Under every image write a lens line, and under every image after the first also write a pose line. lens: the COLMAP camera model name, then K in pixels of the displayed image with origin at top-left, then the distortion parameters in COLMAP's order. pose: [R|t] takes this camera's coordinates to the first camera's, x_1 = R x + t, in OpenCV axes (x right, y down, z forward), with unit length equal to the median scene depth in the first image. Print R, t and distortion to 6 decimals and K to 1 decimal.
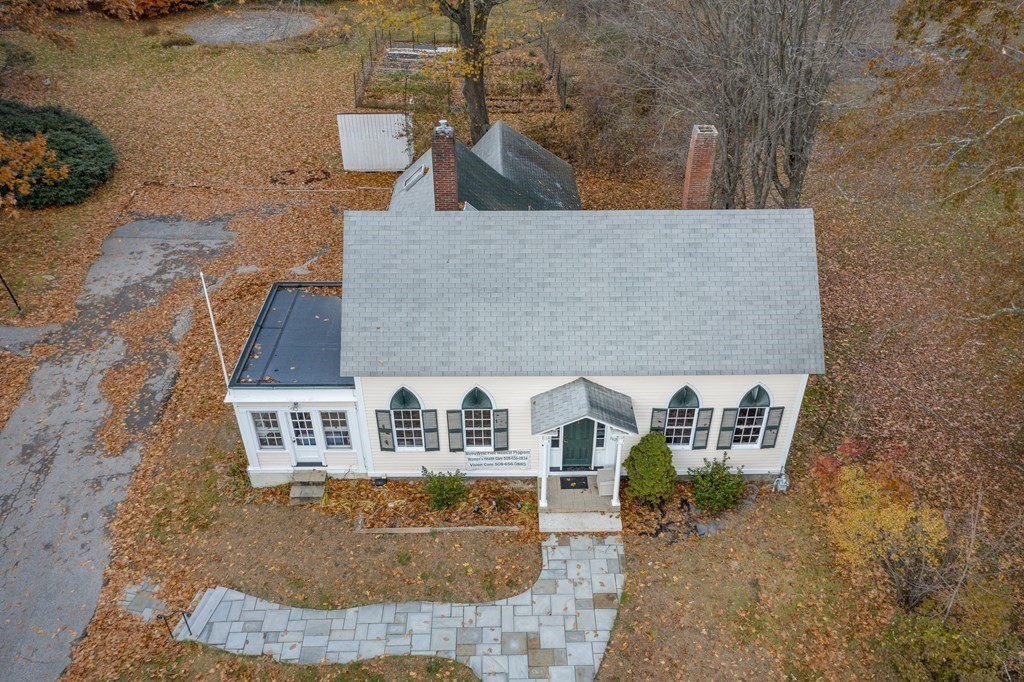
lens RADIAL K [[802.0, 0, 512.0], [0, 802.0, 341.0], [0, 0, 1]] dist [-0.007277, -0.002762]
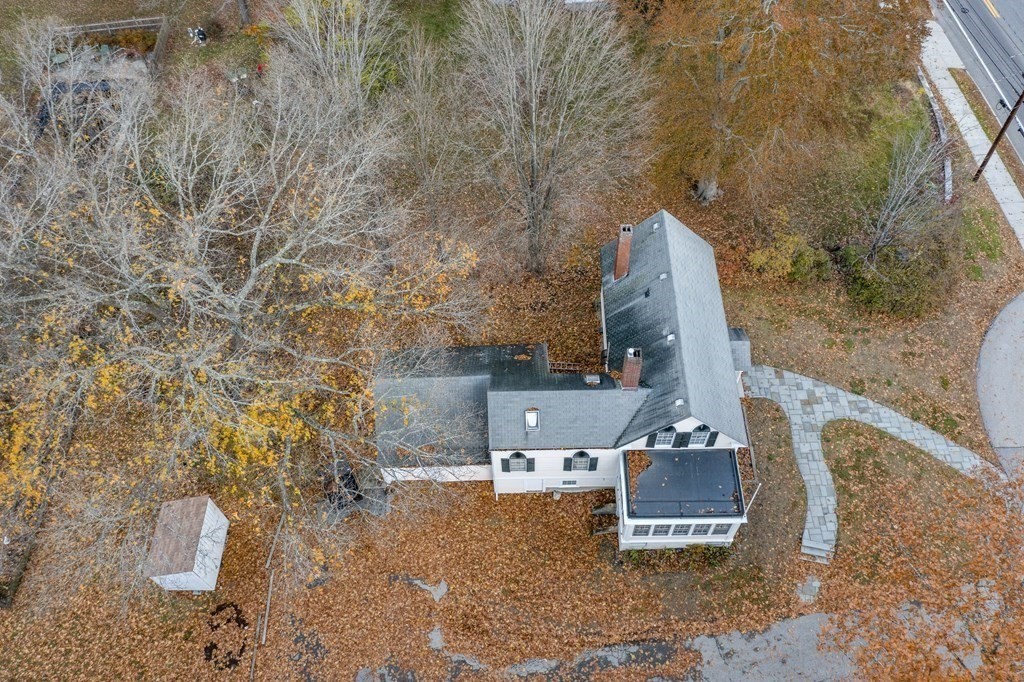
lens RADIAL K [[802.0, 0, 512.0], [0, 802.0, 341.0], [0, 0, 1]] dist [-0.007277, -0.002762]
pose [[0.010136, -0.821774, 0.569723, -1.004351], [0.599092, 0.461167, 0.654533, -1.501706], [-0.800616, 0.334682, 0.496993, 0.410669]]
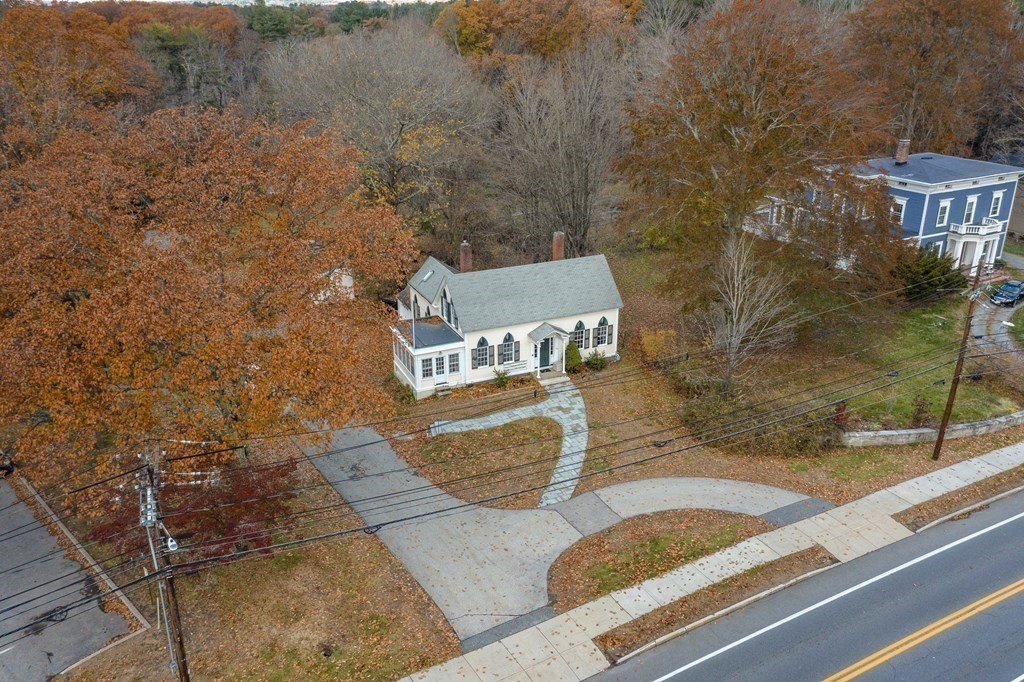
lens RADIAL K [[802.0, 0, 512.0], [0, 802.0, 341.0], [0, 0, 1]] dist [-0.007277, -0.002762]
pose [[0.914499, -0.152274, 0.374838, -0.972691], [0.235716, 0.953518, -0.187725, 0.551881], [-0.328829, 0.260030, 0.907885, -1.300240]]
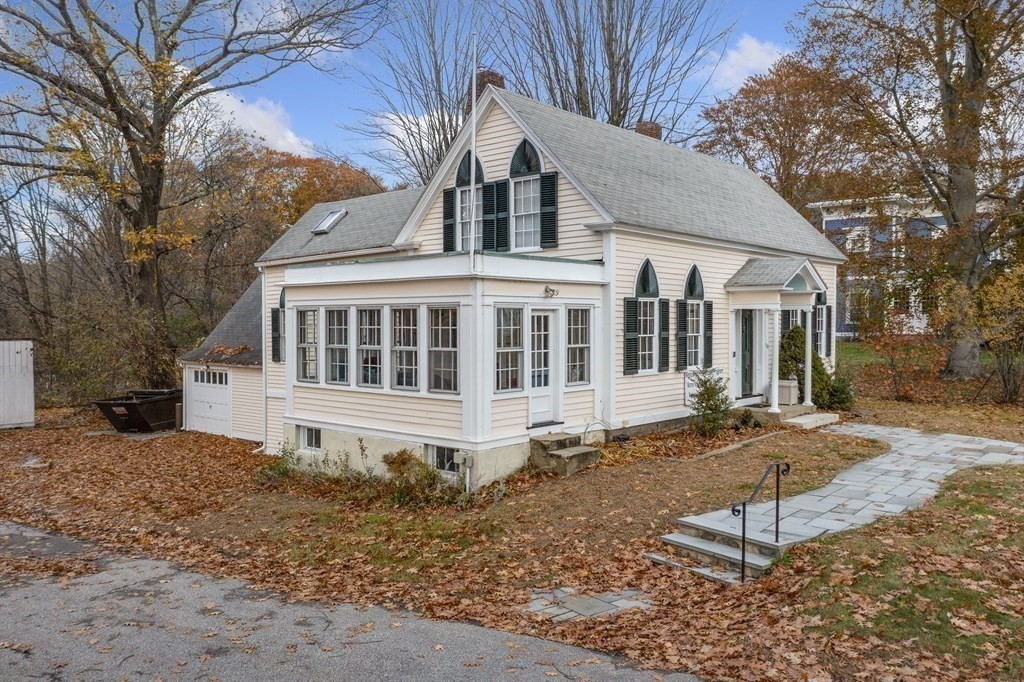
lens RADIAL K [[802.0, 0, 512.0], [0, 802.0, 341.0], [0, 0, 1]] dist [-0.007277, -0.002762]
pose [[0.675164, -0.026639, 0.737187, -0.747623], [0.427411, 0.828633, -0.361507, 0.325919], [-0.601227, 0.559158, 0.570849, 0.665054]]
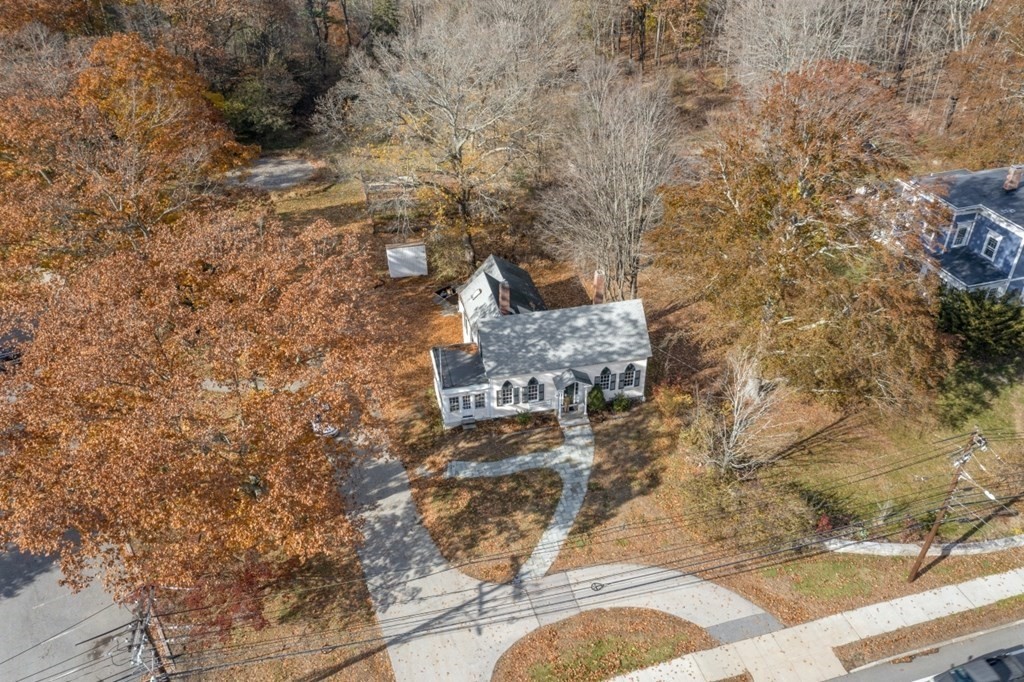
lens RADIAL K [[802.0, 0, 512.0], [0, 802.0, 341.0], [0, 0, 1]] dist [-0.007277, -0.002762]
pose [[0.978011, -0.121462, 0.169530, -0.546850], [0.124529, 0.992187, -0.007533, -0.051980], [-0.167291, 0.028479, 0.985496, -1.643982]]
